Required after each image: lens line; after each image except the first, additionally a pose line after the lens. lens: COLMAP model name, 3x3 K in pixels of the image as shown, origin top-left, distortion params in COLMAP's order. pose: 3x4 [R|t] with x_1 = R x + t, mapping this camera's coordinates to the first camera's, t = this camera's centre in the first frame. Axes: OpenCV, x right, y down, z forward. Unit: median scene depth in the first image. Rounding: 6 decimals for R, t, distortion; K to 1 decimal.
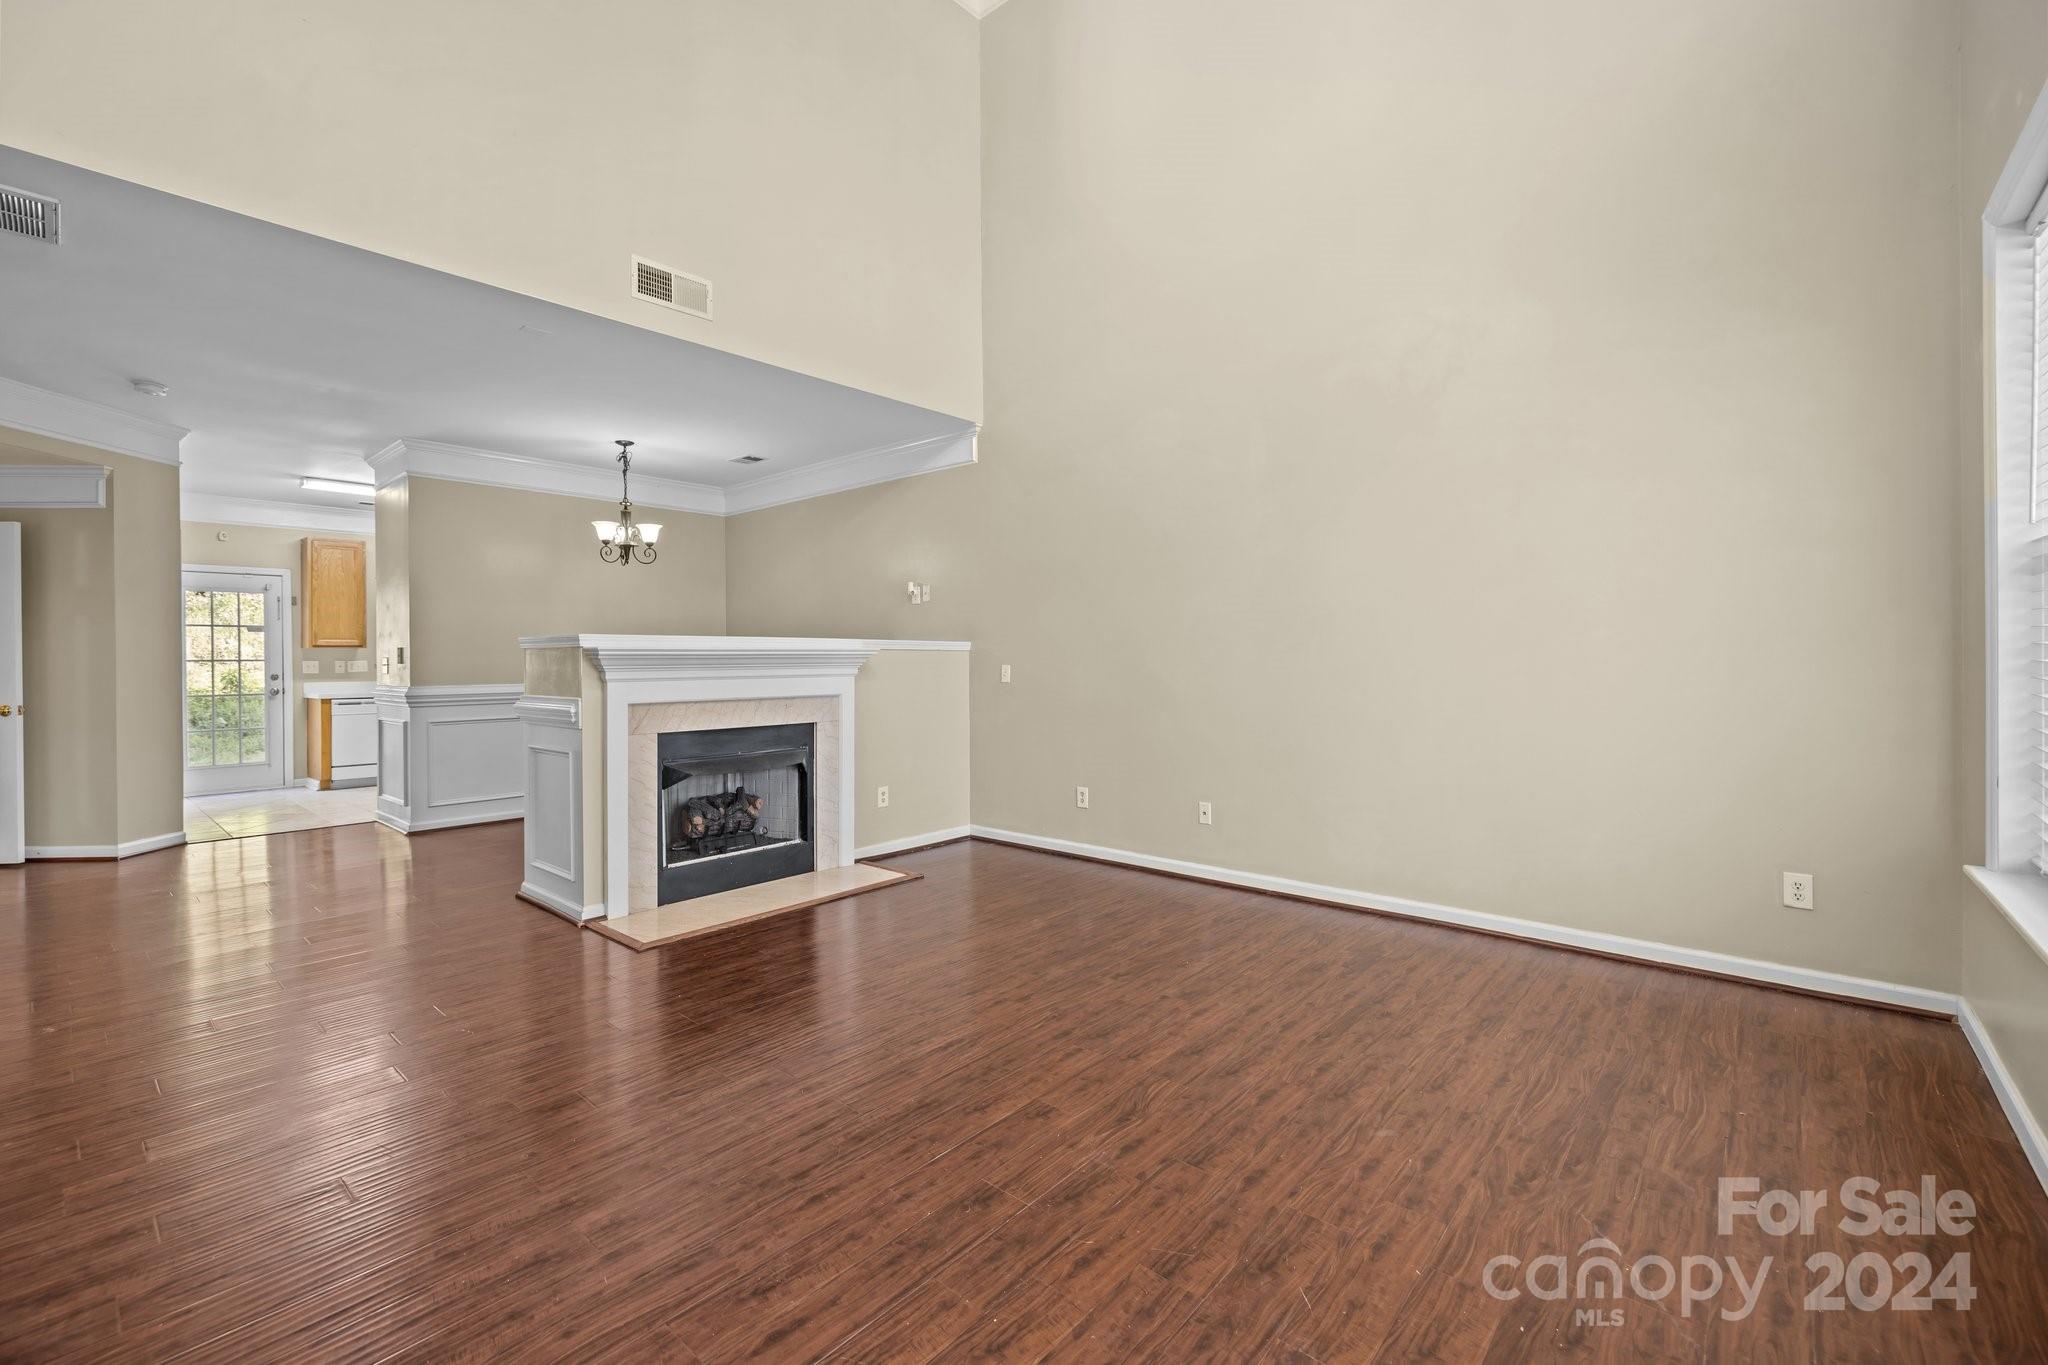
lens RADIAL K [[865.0, 0, 1030.8], [0, 865.0, 656.1], [0, 0, 1]] dist [0.000521, 0.000282]
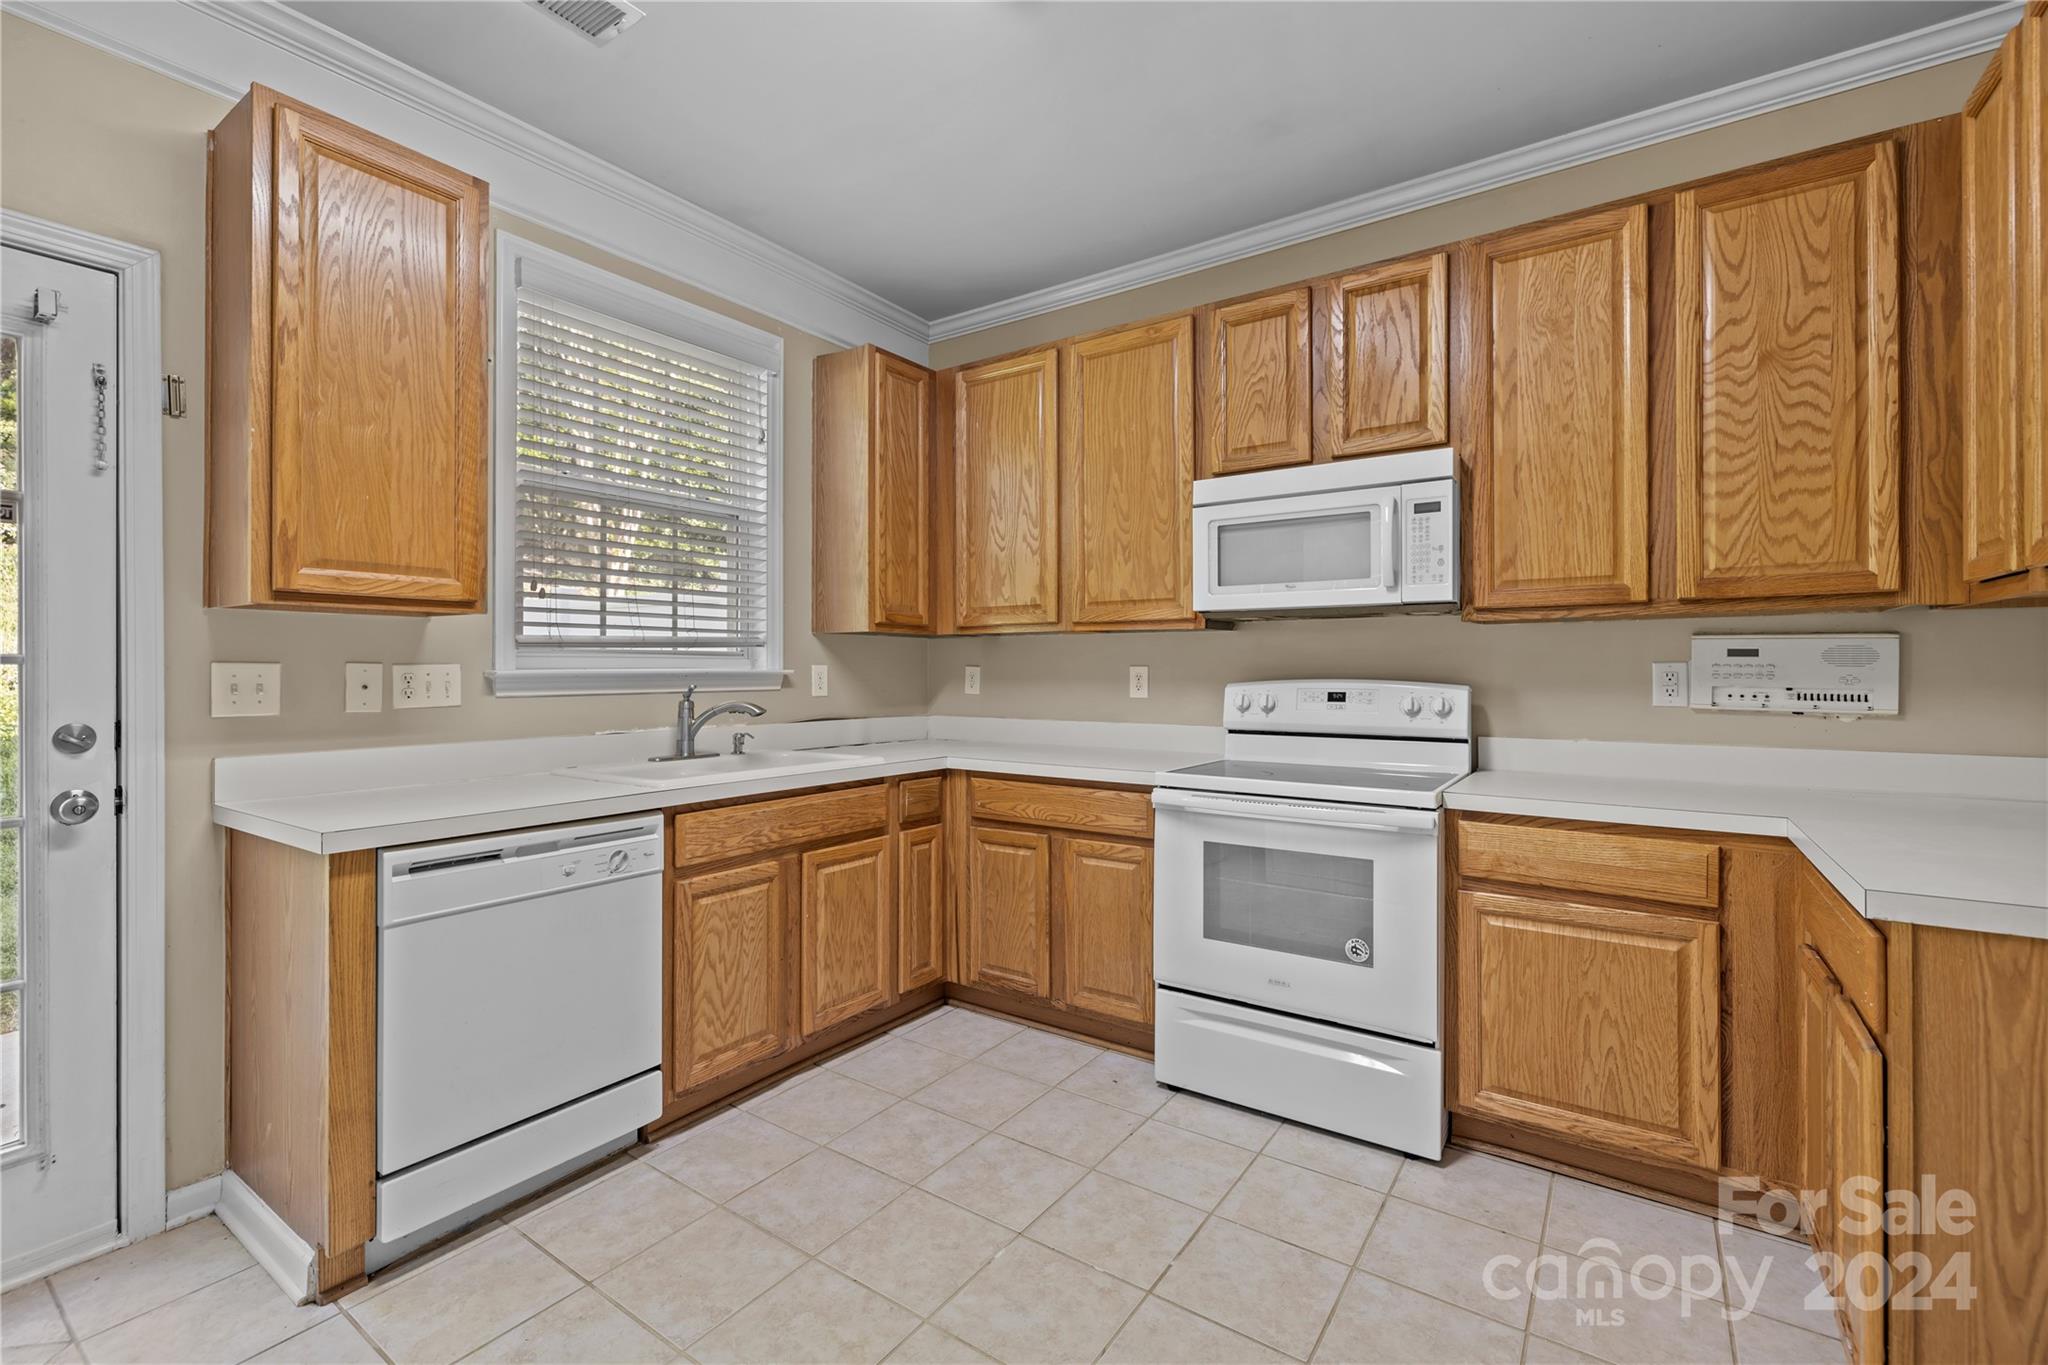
lens RADIAL K [[865.0, 0, 1002.7], [0, 865.0, 665.4], [0, 0, 1]] dist [0.000521, 0.000282]
pose [[0.994612, 0.007326, 0.103407, -1.113457], [-0.006914, 0.999967, -0.004347, 0.009273], [-0.103435, 0.003609, 0.994630, 1.272648]]
